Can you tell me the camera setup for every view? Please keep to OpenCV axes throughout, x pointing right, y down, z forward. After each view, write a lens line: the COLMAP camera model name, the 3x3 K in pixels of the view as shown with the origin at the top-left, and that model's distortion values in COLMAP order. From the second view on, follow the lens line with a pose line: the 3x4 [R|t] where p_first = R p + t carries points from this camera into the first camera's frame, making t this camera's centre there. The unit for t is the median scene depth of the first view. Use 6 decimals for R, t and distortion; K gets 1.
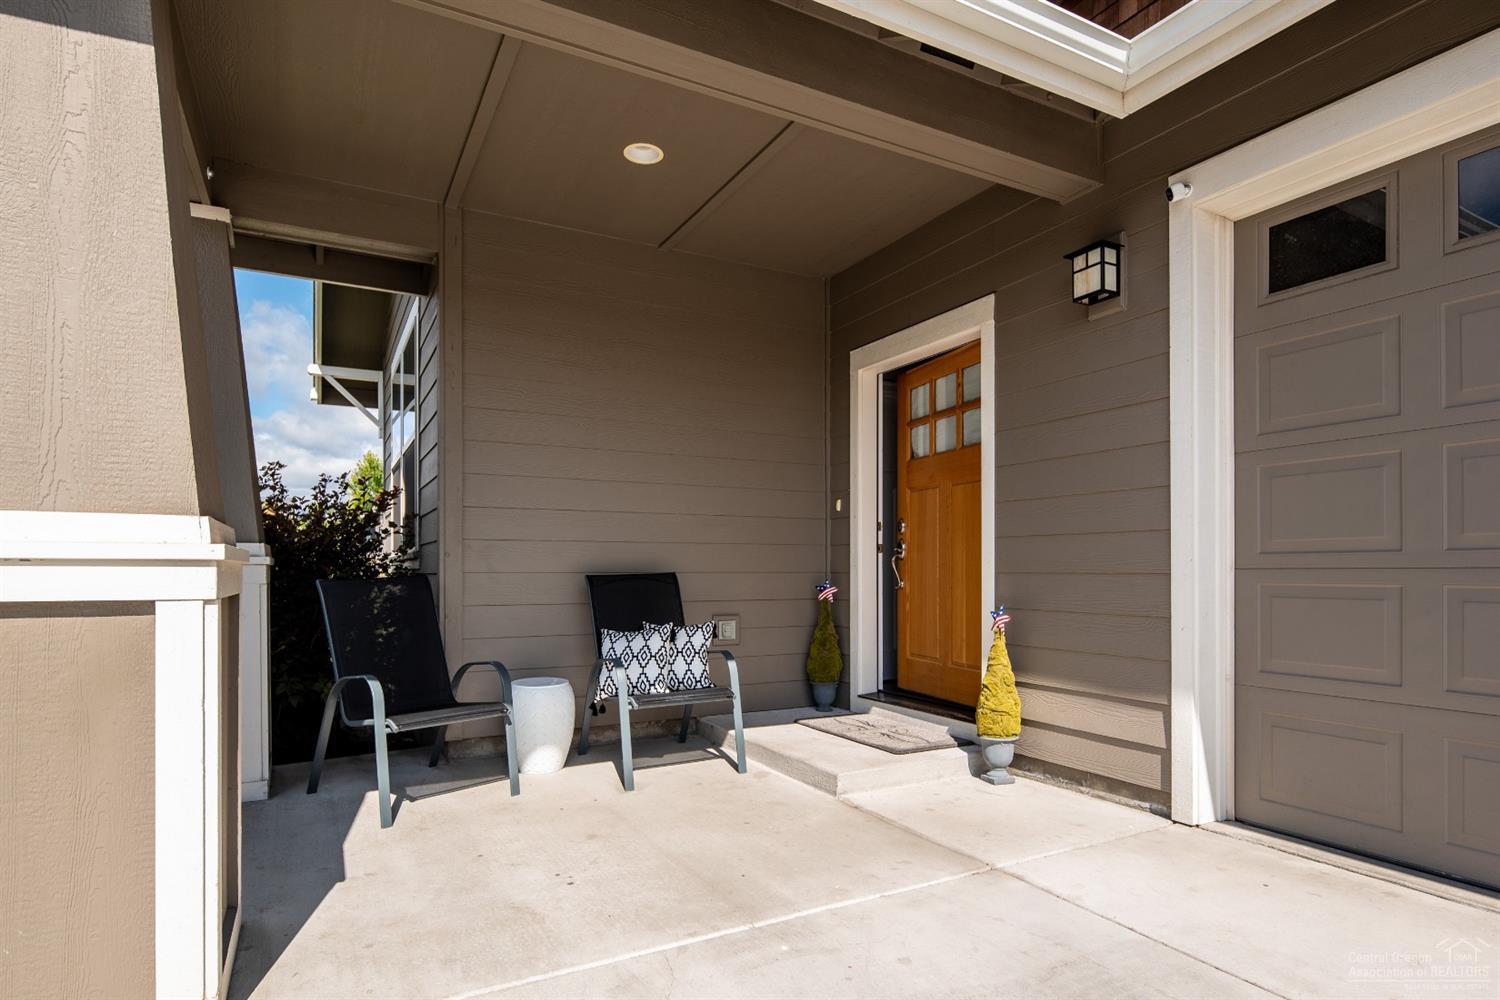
lens RADIAL K [[827.2, 0, 778.5], [0, 827.2, 543.0], [0, 0, 1]] dist [0.001836, 0.000092]
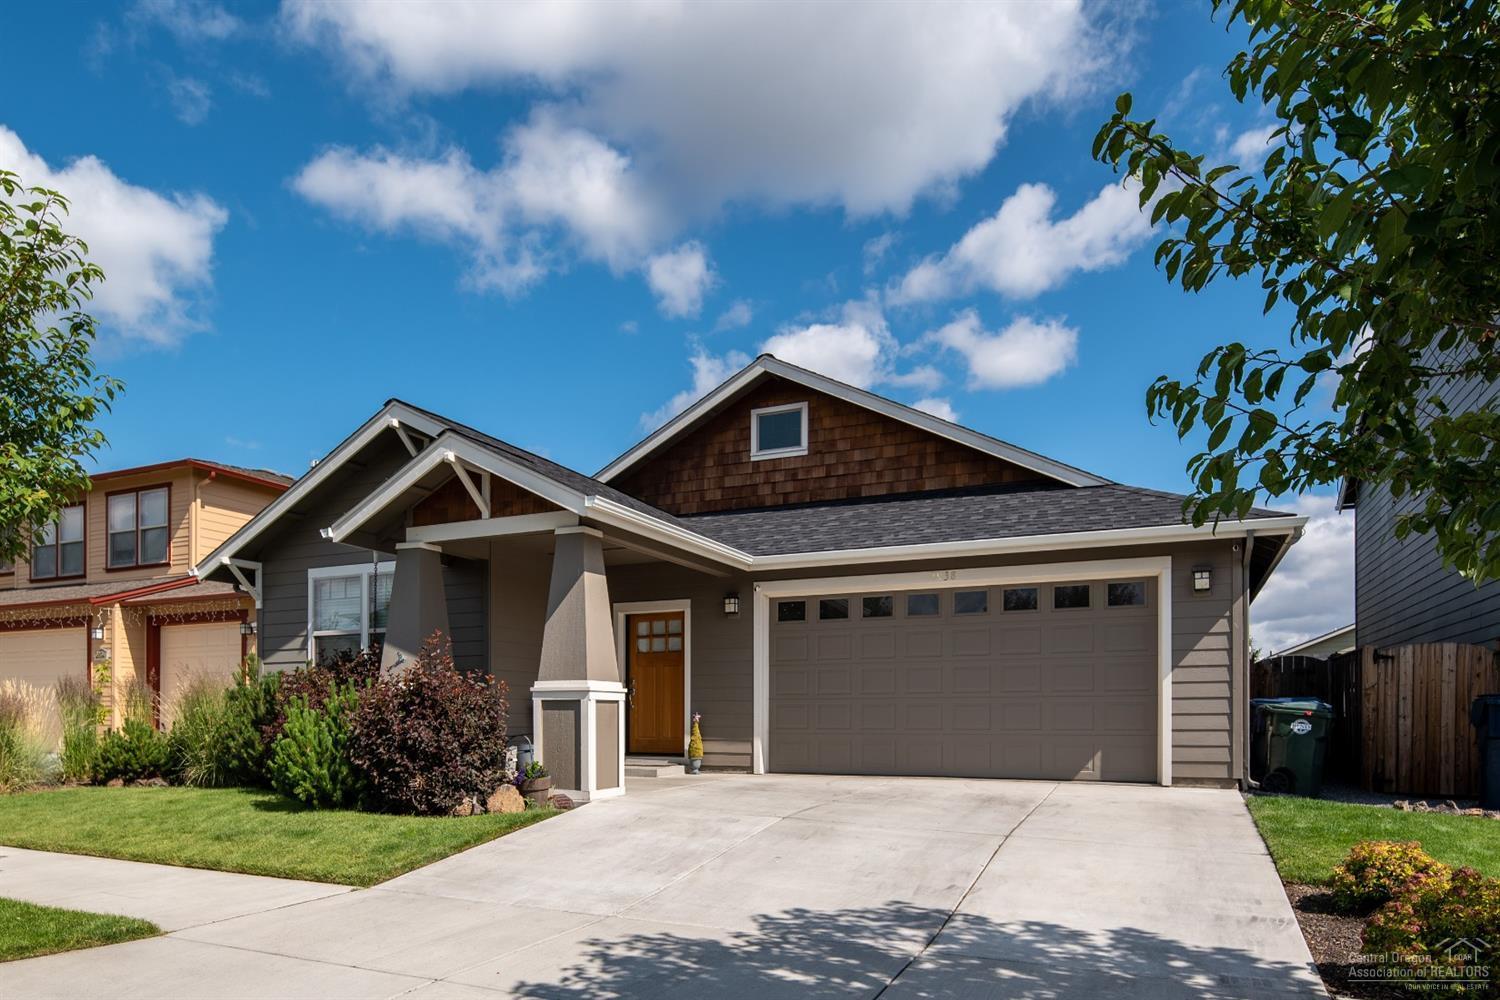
lens RADIAL K [[842.1, 0, 750.4], [0, 842.1, 473.2], [0, 0, 1]] dist [-0.001277, 0.000154]
pose [[0.796911, 0.165925, 0.580863, -1.520105], [-0.019289, 0.968038, -0.250059, -0.000417], [-0.603789, 0.188070, 0.774641, -1.656387]]
